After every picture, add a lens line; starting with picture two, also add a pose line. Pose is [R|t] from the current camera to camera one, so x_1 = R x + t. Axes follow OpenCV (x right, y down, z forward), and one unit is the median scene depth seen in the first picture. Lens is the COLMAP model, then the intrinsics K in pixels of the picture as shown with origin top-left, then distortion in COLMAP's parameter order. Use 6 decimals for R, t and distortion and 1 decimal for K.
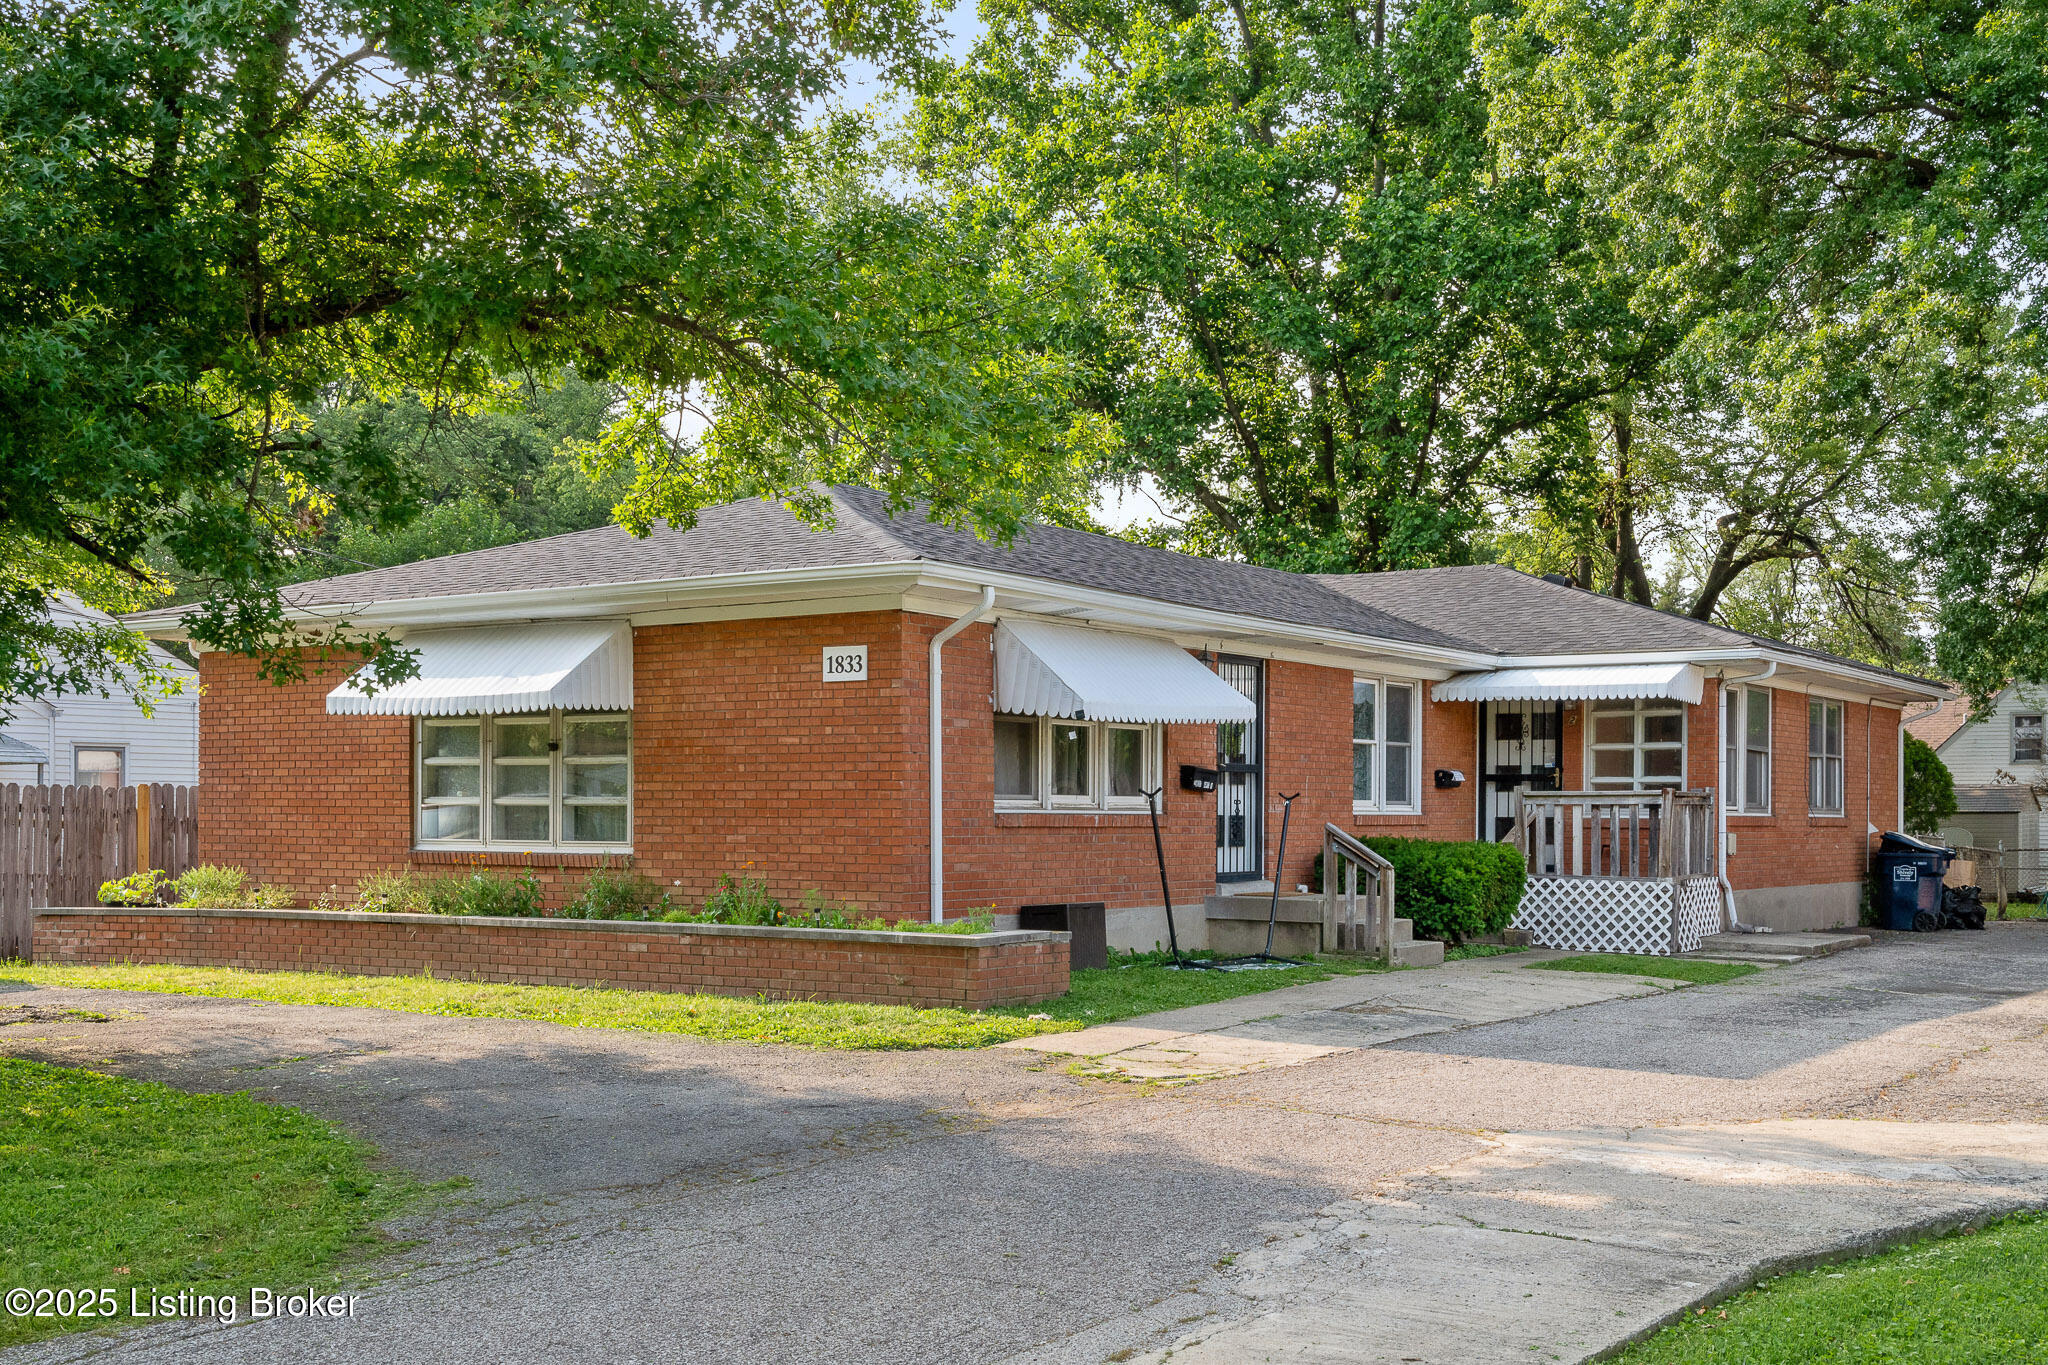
lens RADIAL K [[2237.3, 0, 996.4], [0, 2237.3, 831.7], [0, 0, 1]] dist [0.006516, 0.000000]
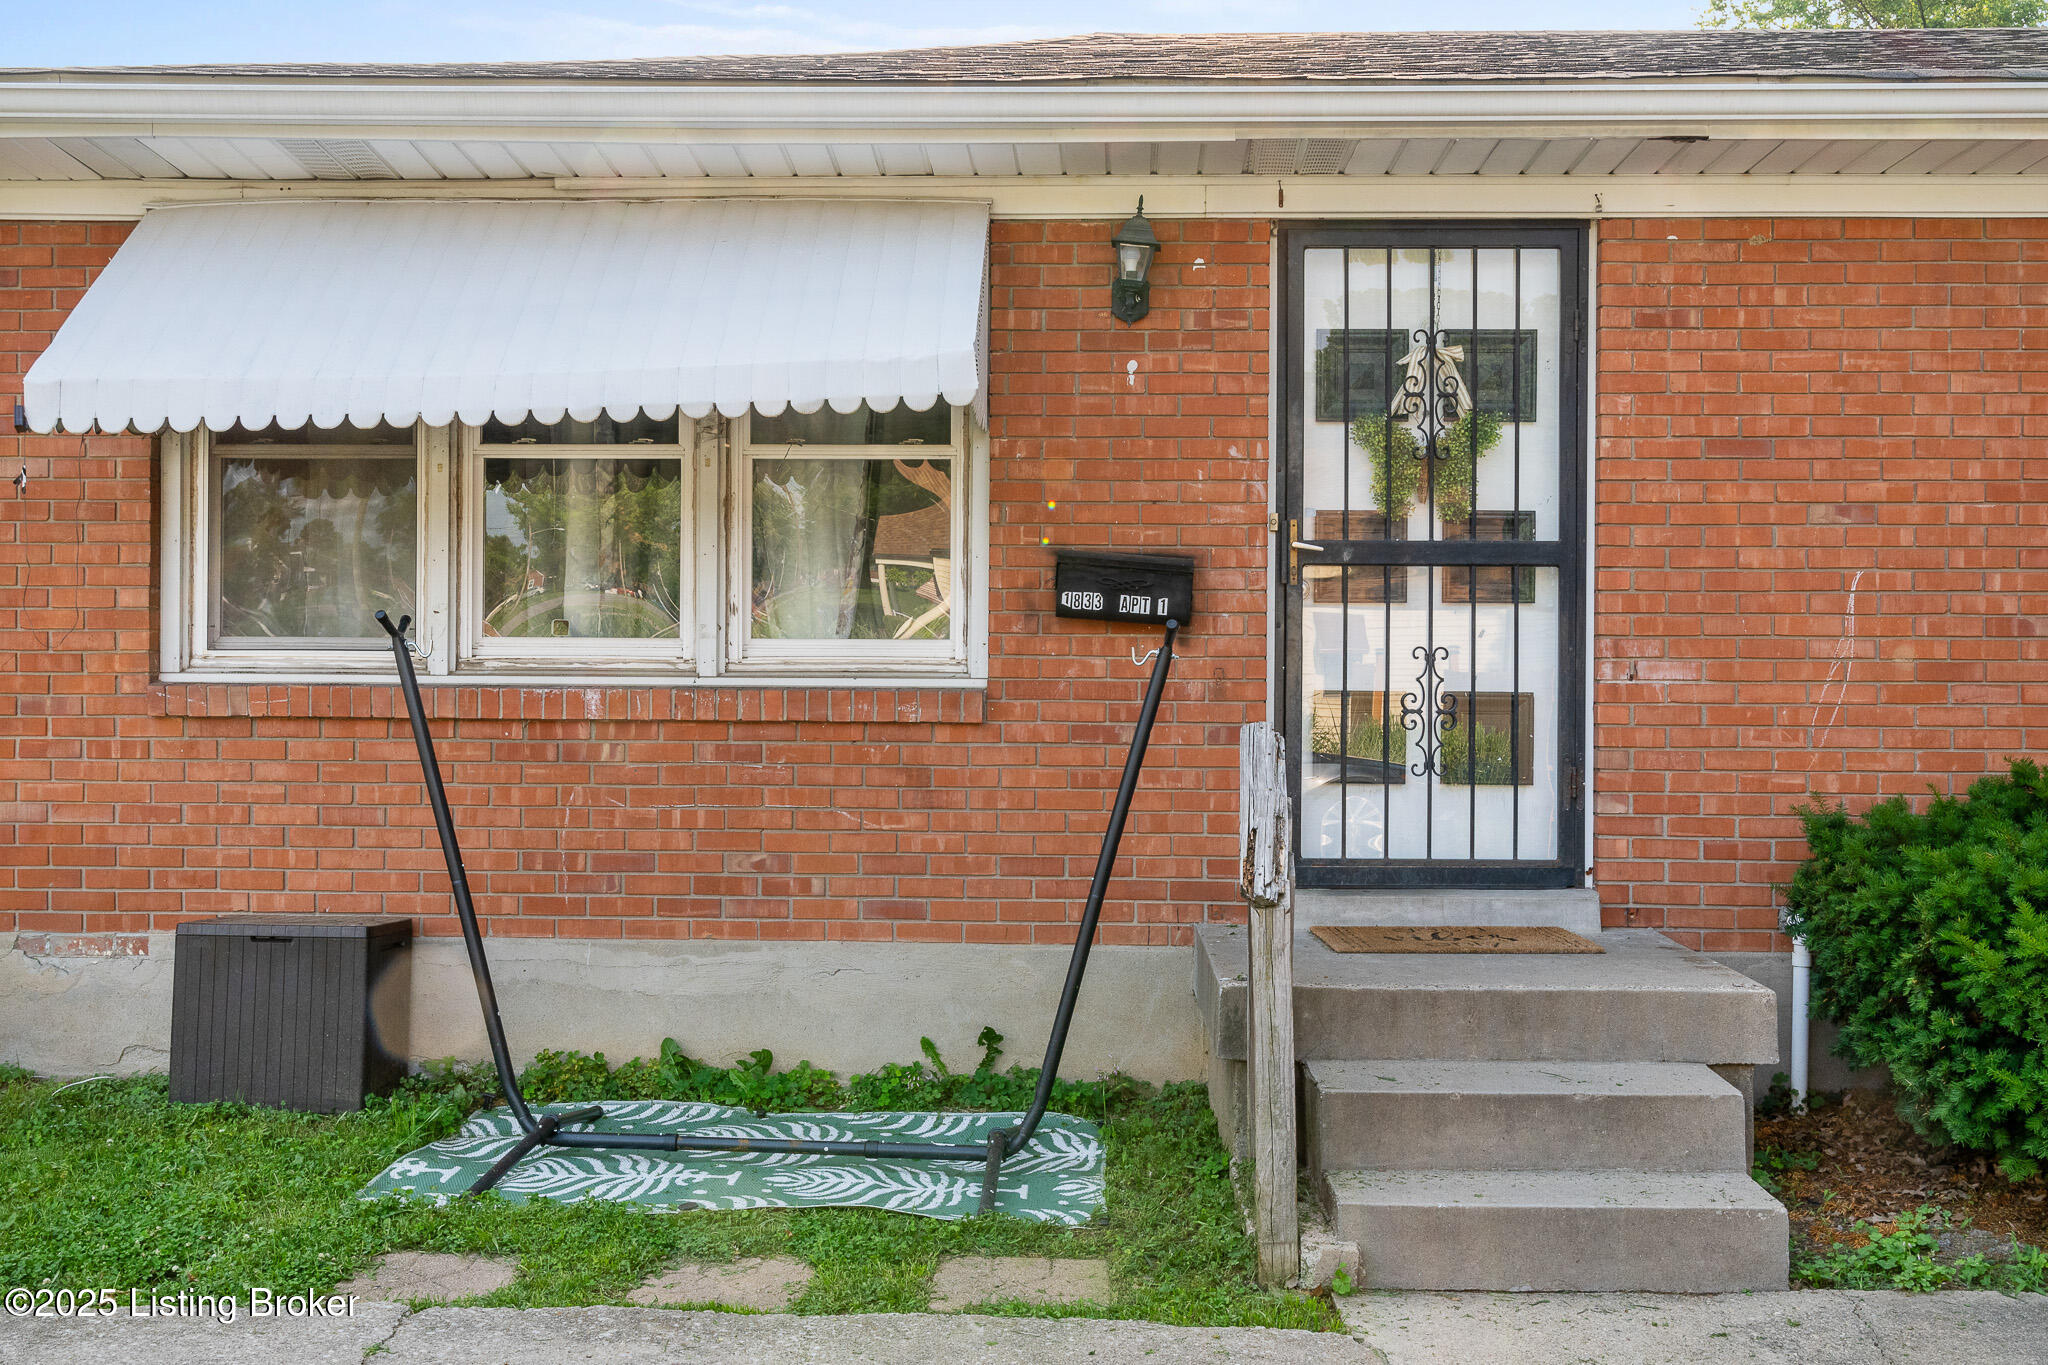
lens RADIAL K [[2263.8, 0, 1024.8], [0, 2263.8, 675.2], [0, 0, 1]] dist [0.011821, 0.000000]
pose [[0.529818, 0.004914, -0.848097, 0.332957], [-0.009607, 0.999954, -0.000207, -0.008509], [0.848057, 0.008257, 0.529841, 0.699689]]
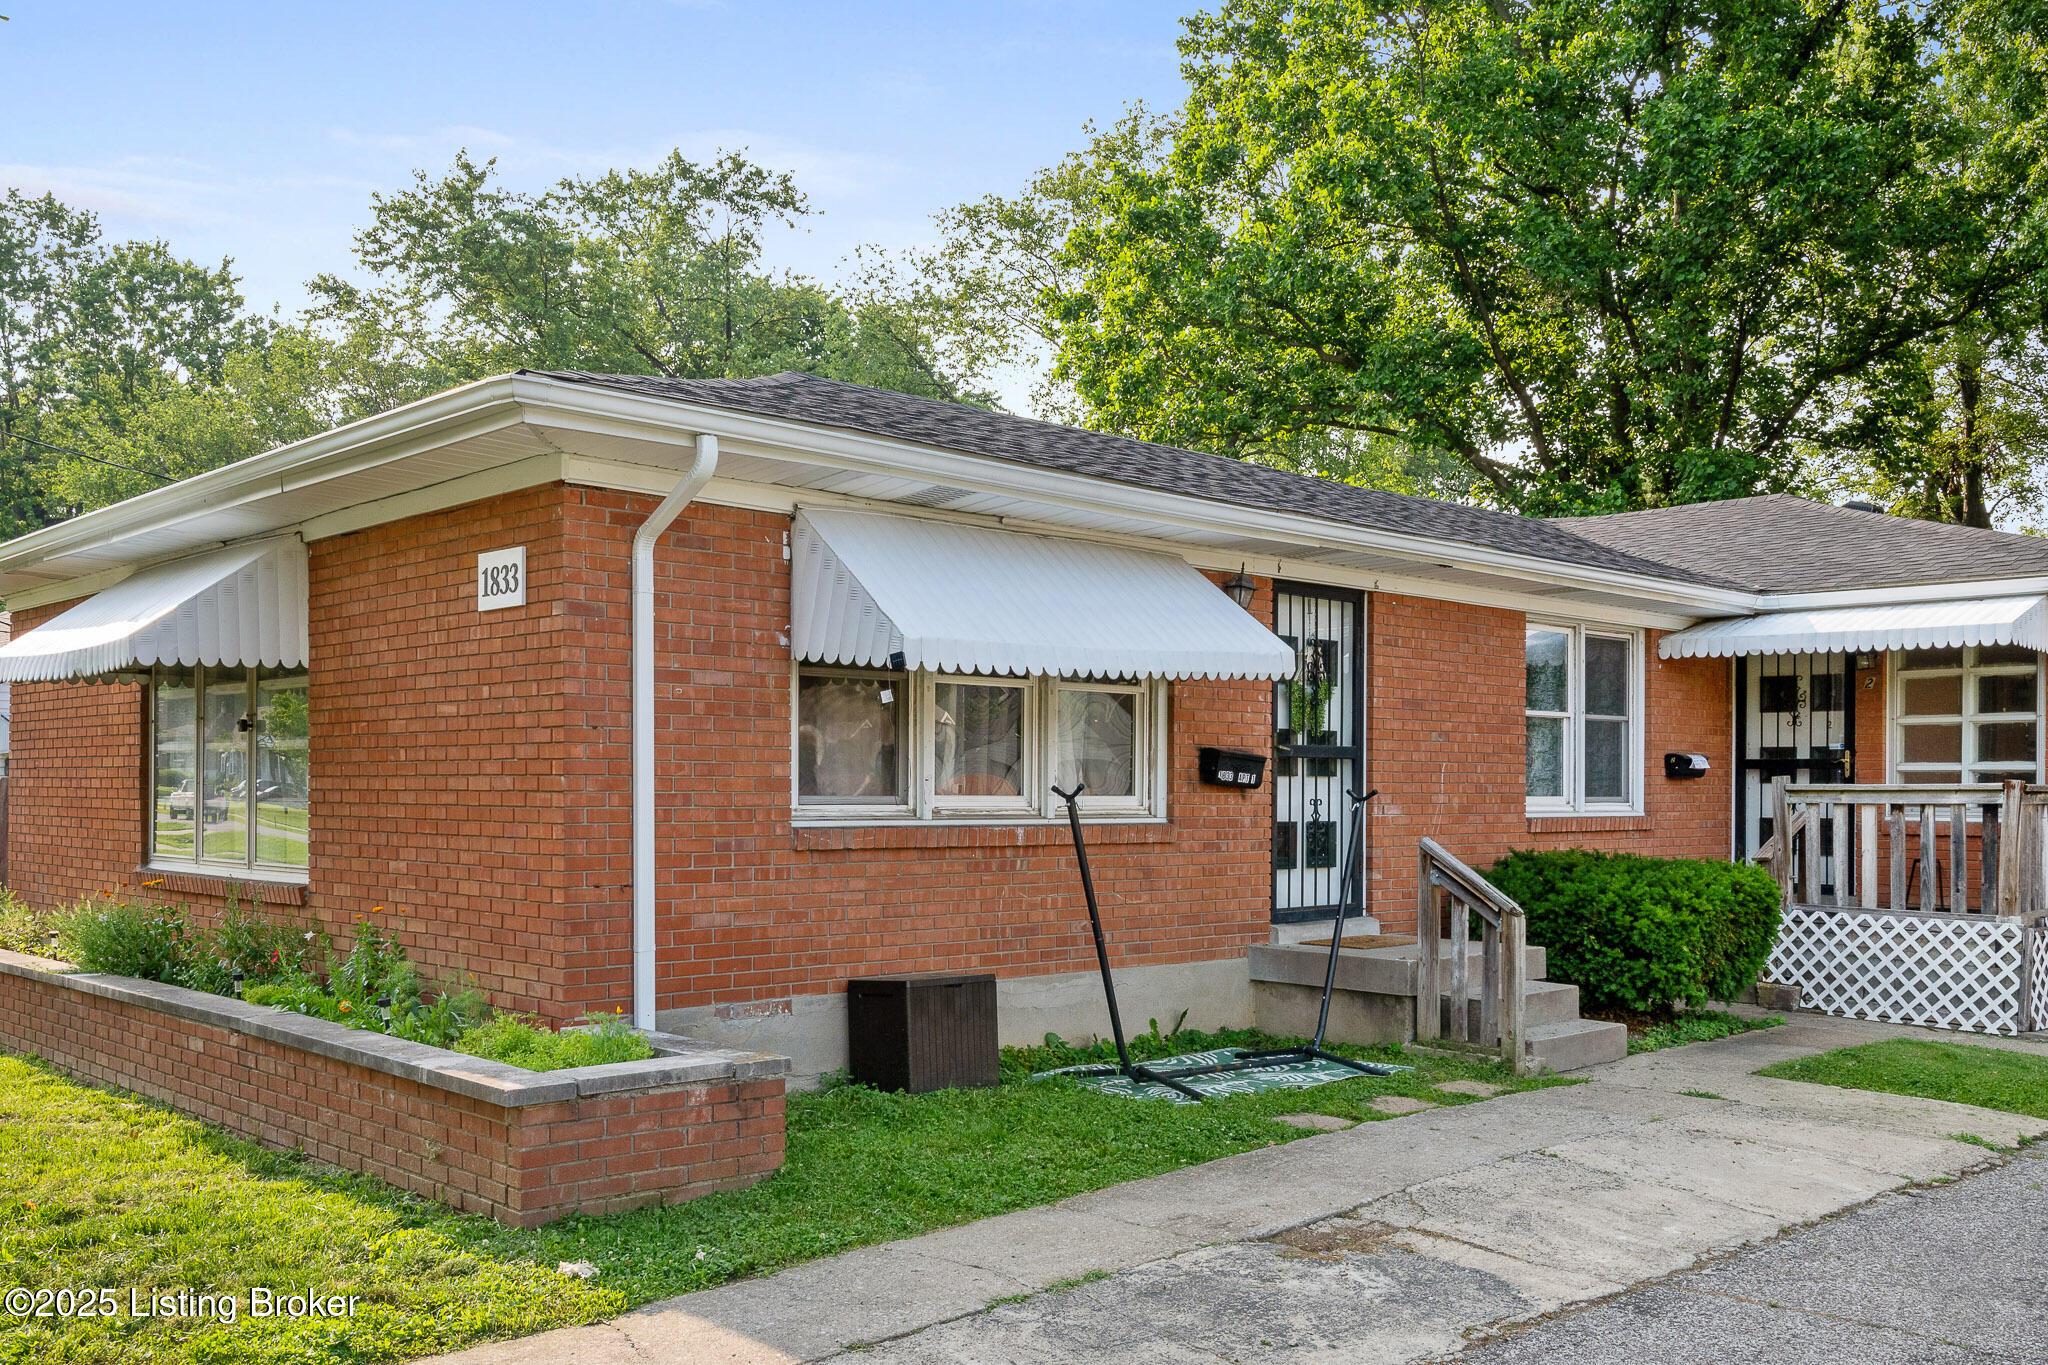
lens RADIAL K [[1824.9, 0, 1029.5], [0, 1824.9, 784.8], [0, 0, 1]] dist [-0.009409, 0.010384]
pose [[0.977843, -0.000250, -0.209341, 0.126123], [-0.002140, 0.999935, -0.011191, -0.011094], [0.209330, 0.011391, 0.977779, 0.405525]]
